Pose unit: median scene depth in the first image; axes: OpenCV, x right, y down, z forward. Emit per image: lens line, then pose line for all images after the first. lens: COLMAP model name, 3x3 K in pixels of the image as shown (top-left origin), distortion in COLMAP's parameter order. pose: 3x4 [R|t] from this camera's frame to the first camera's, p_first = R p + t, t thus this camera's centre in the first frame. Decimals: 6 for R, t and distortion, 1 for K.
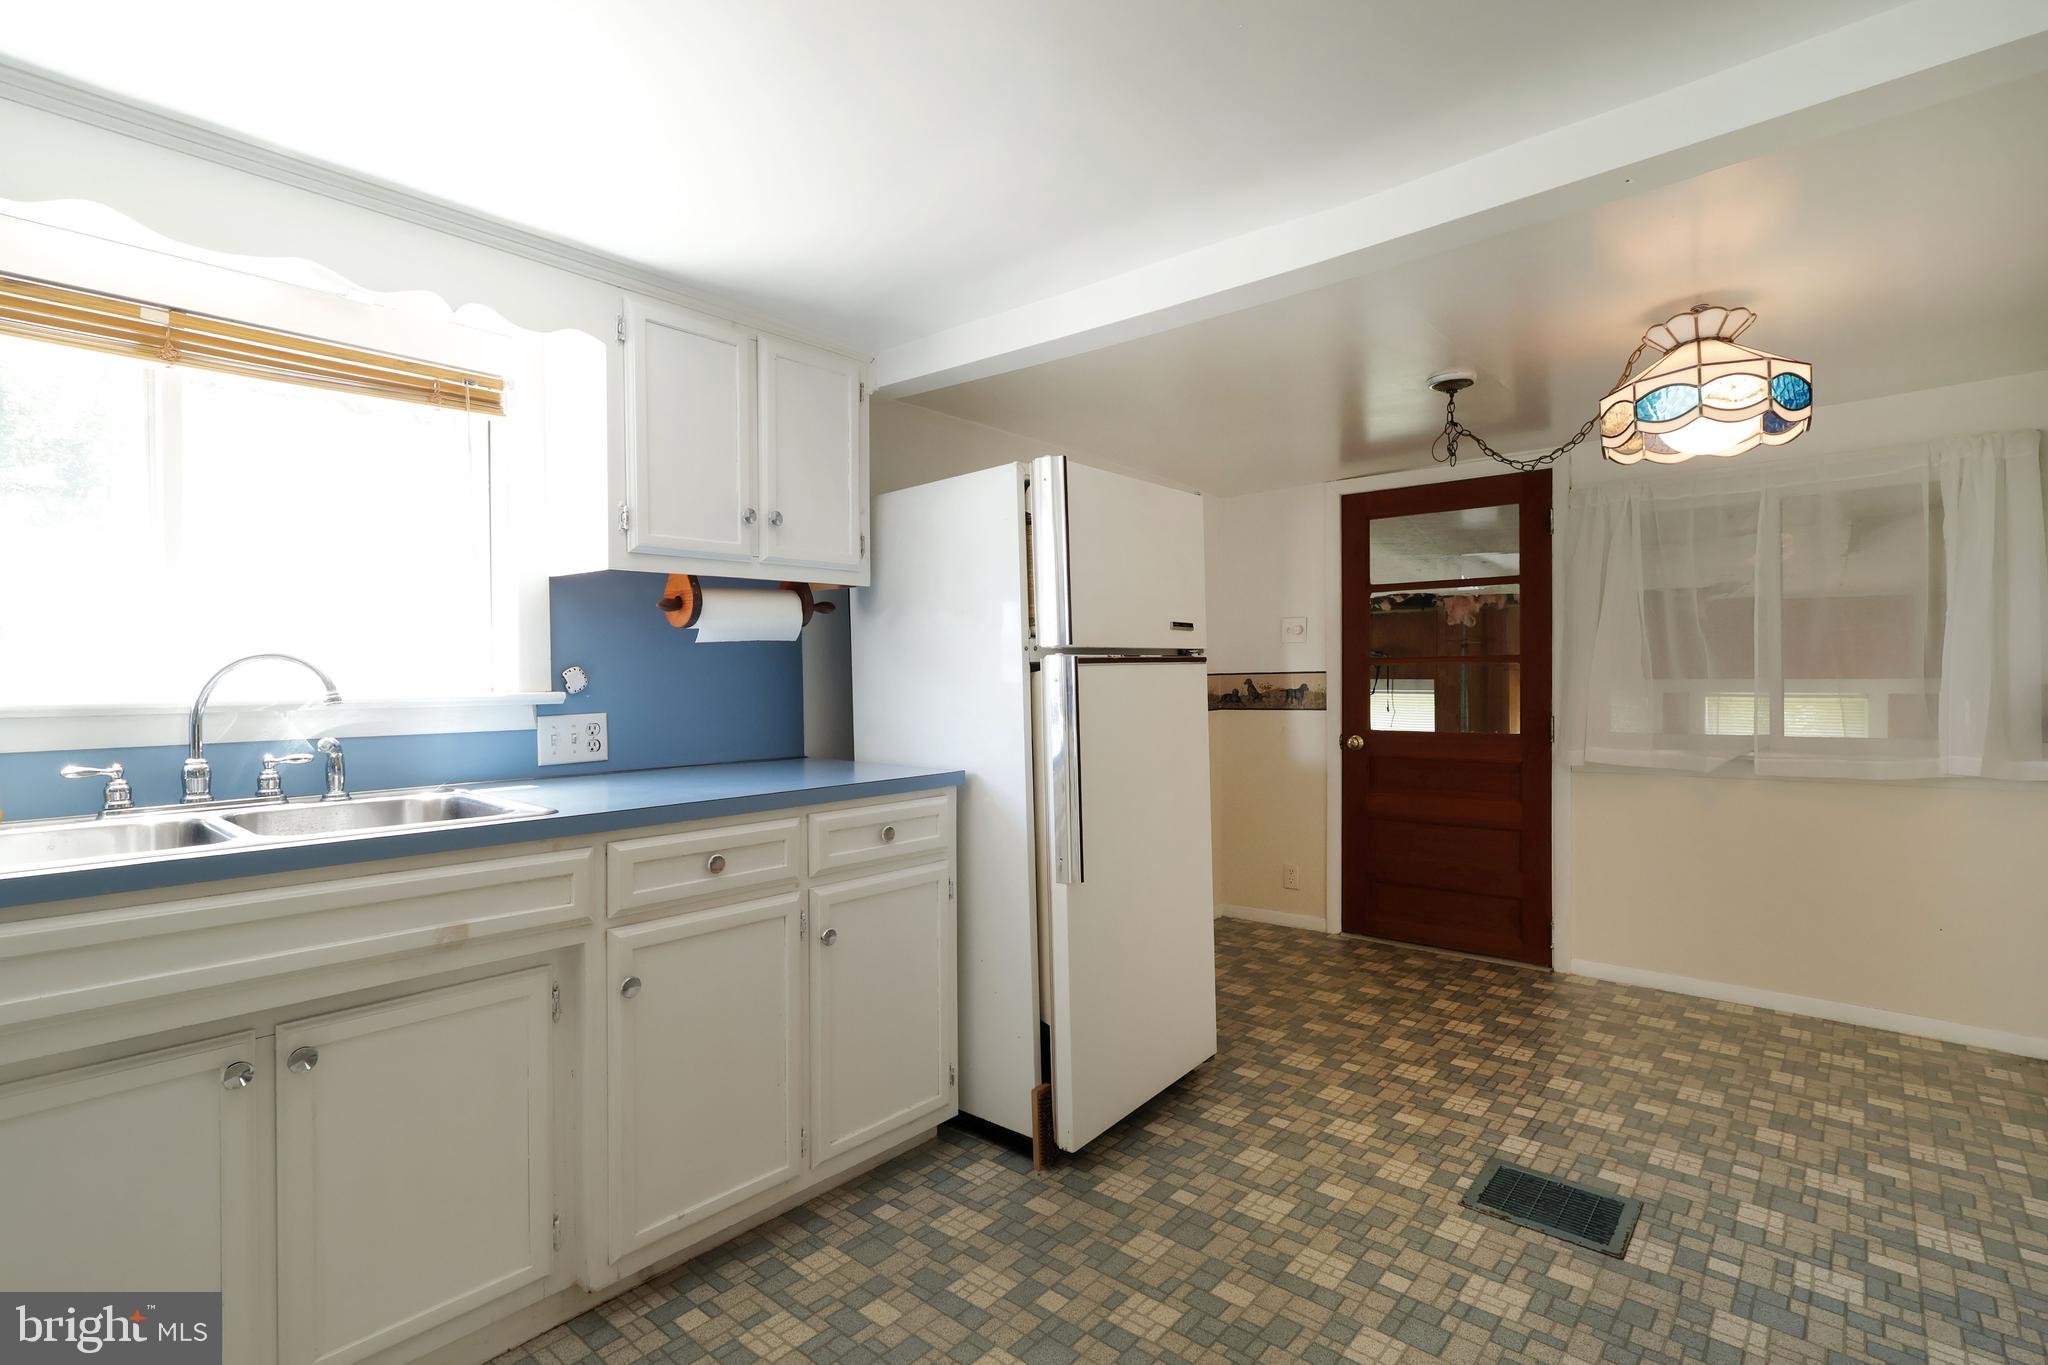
lens RADIAL K [[967.8, 0, 1023.6], [0, 967.8, 679.9], [0, 0, 1]] dist [0.000308, 0.000636]
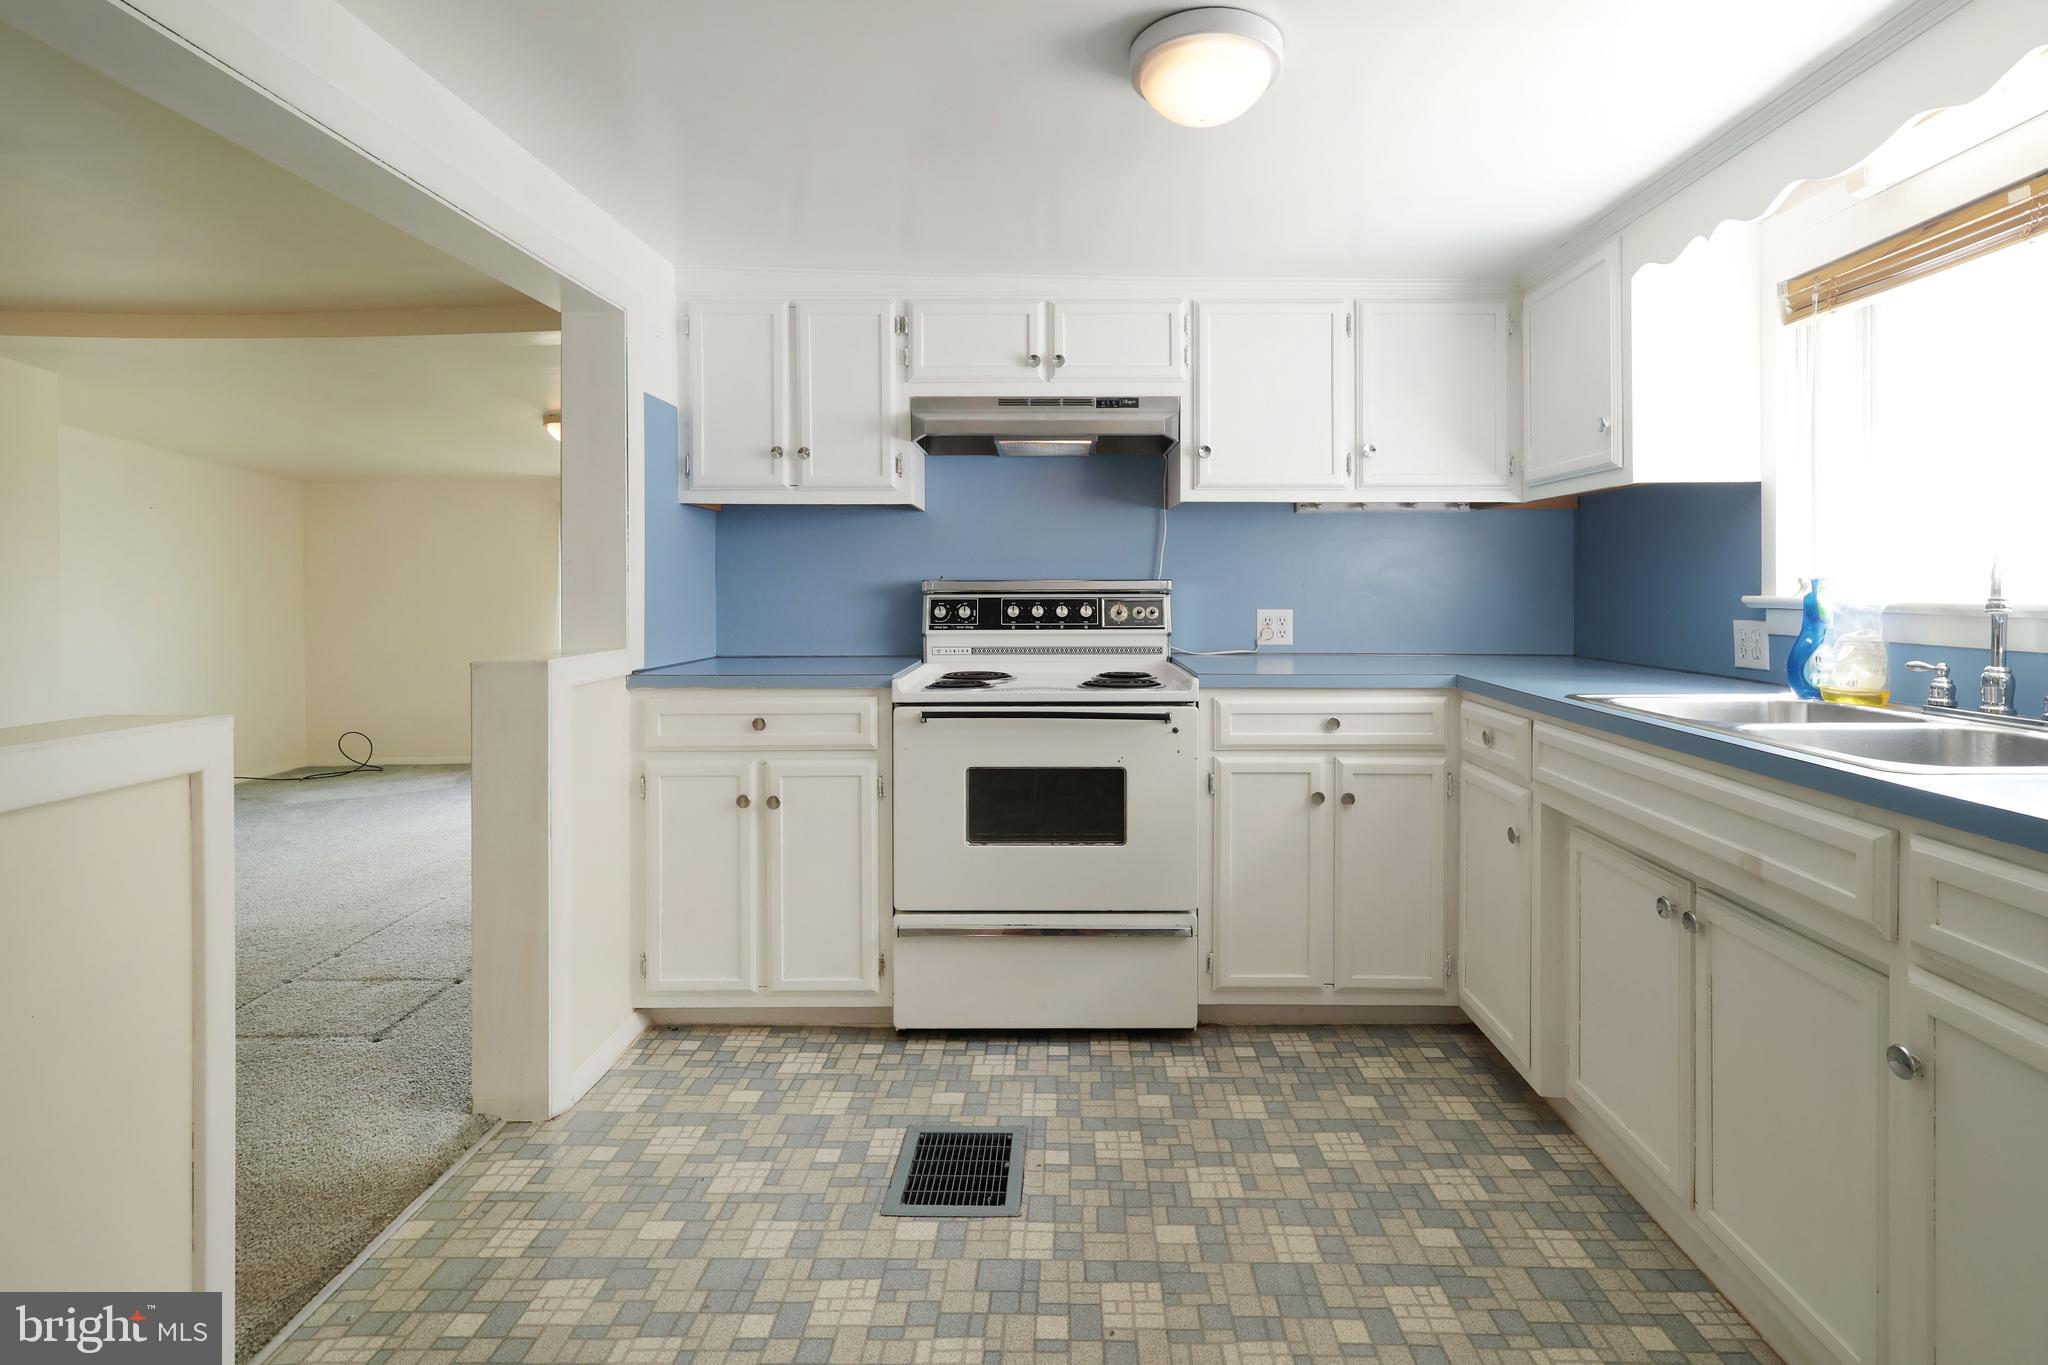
lens RADIAL K [[984.2, 0, 1045.6], [0, 984.2, 585.3], [0, 0, 1]] dist [0.001466, 0.000447]
pose [[-0.769582, 0.010258, -0.638466, 0.374079], [0.005746, 0.999942, 0.009139, -0.008071], [0.638523, 0.003365, -0.769596, 0.947439]]
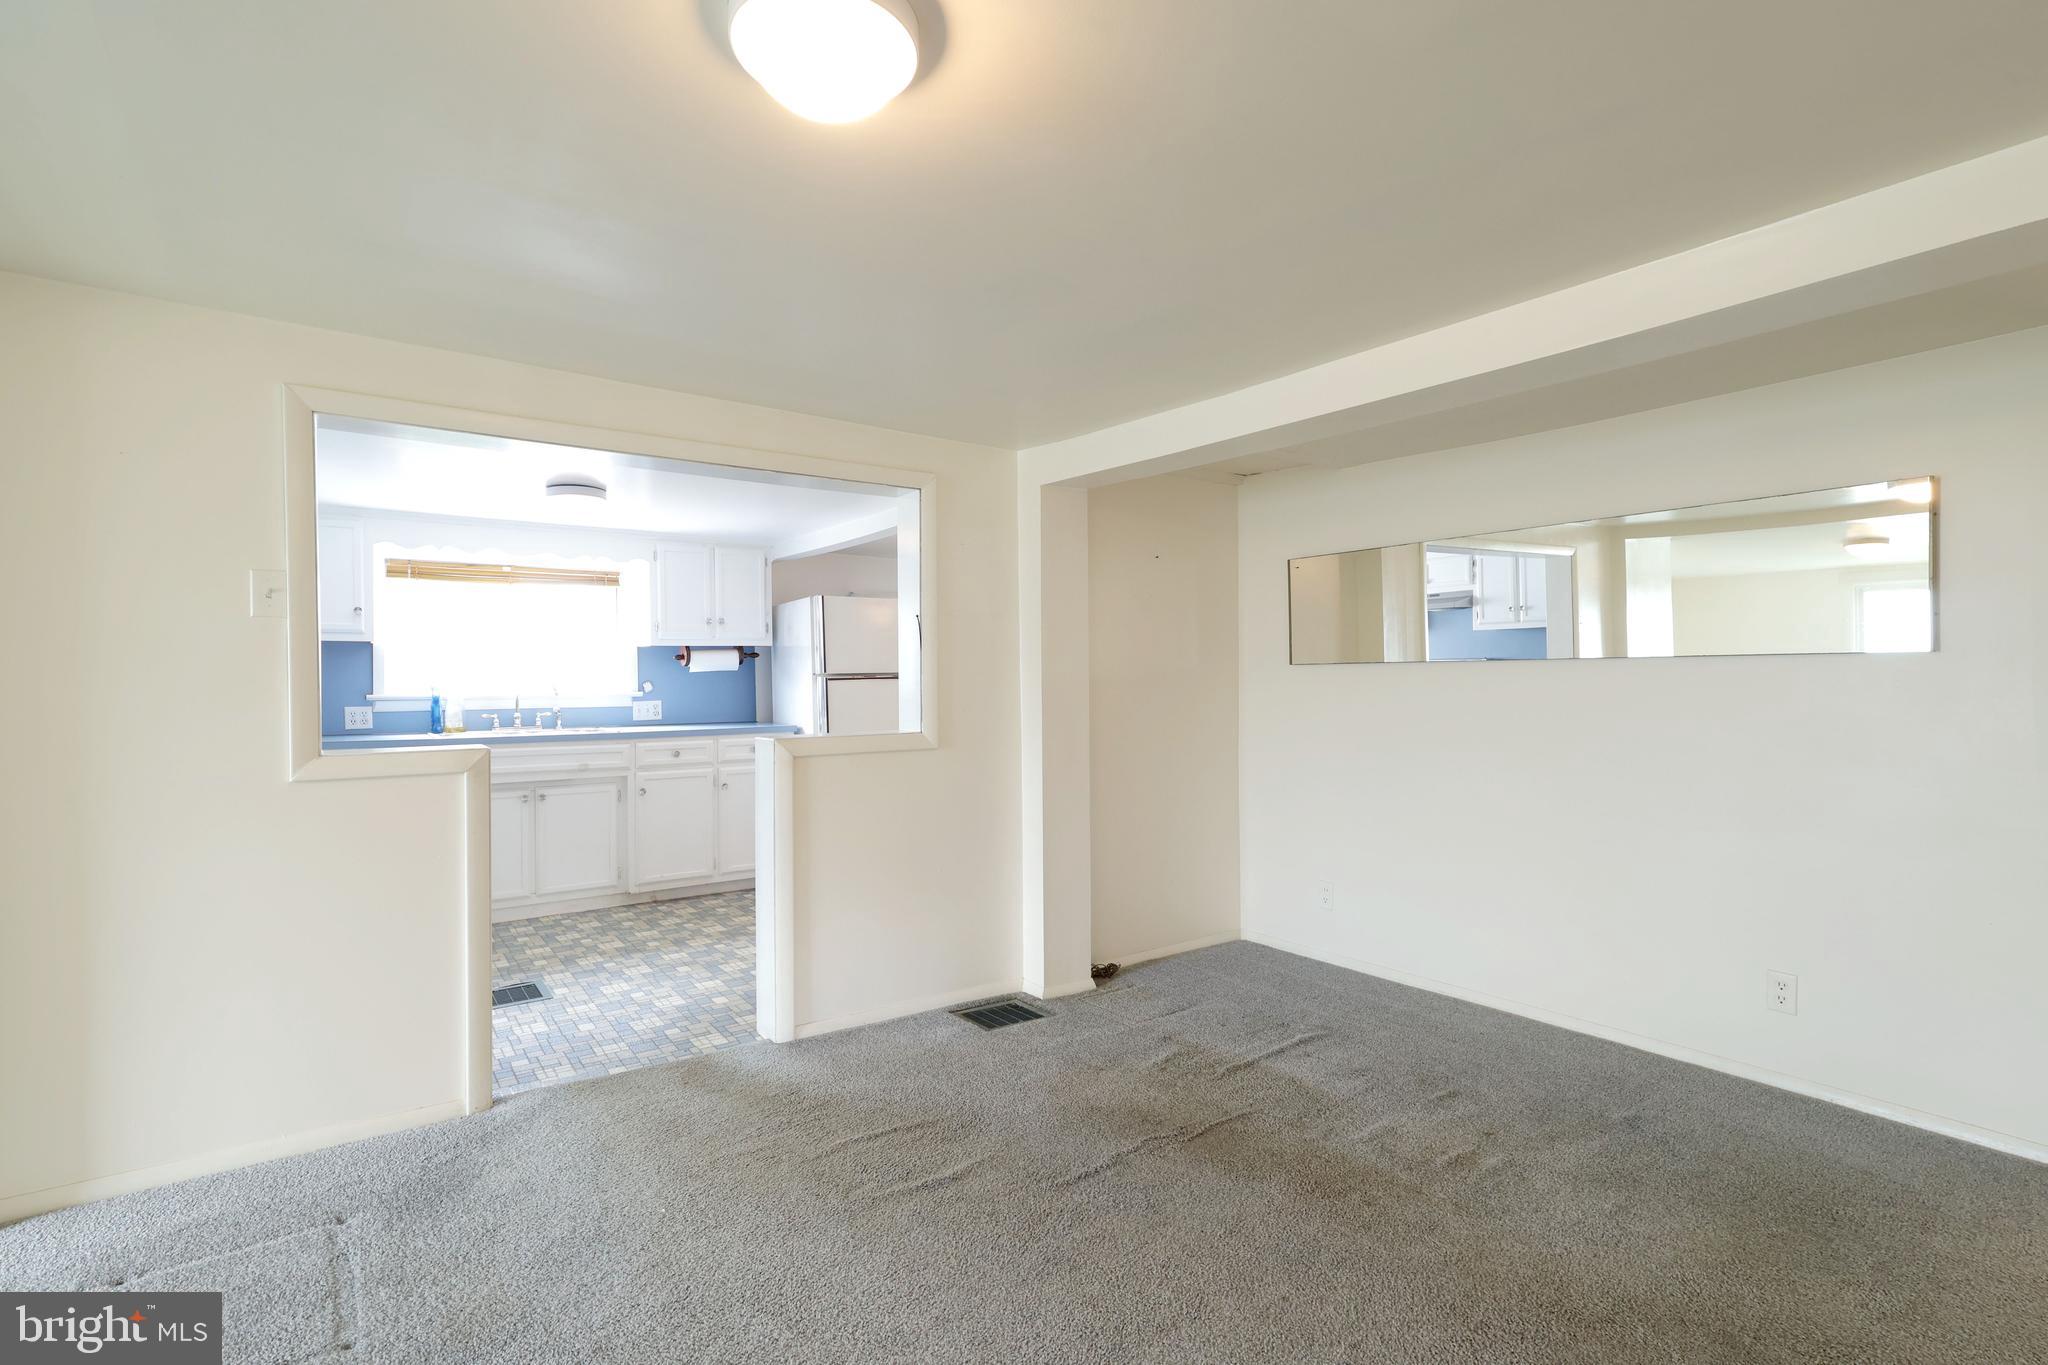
lens RADIAL K [[954.9, 0, 1025.3], [0, 954.9, 678.9], [0, 0, 1]] dist [-0.002027, 0.000005]
pose [[0.973122, -0.001288, -0.230288, 1.165452], [0.000514, 0.999994, -0.003420, -0.013255], [0.230291, 0.003209, 0.973116, -1.302175]]
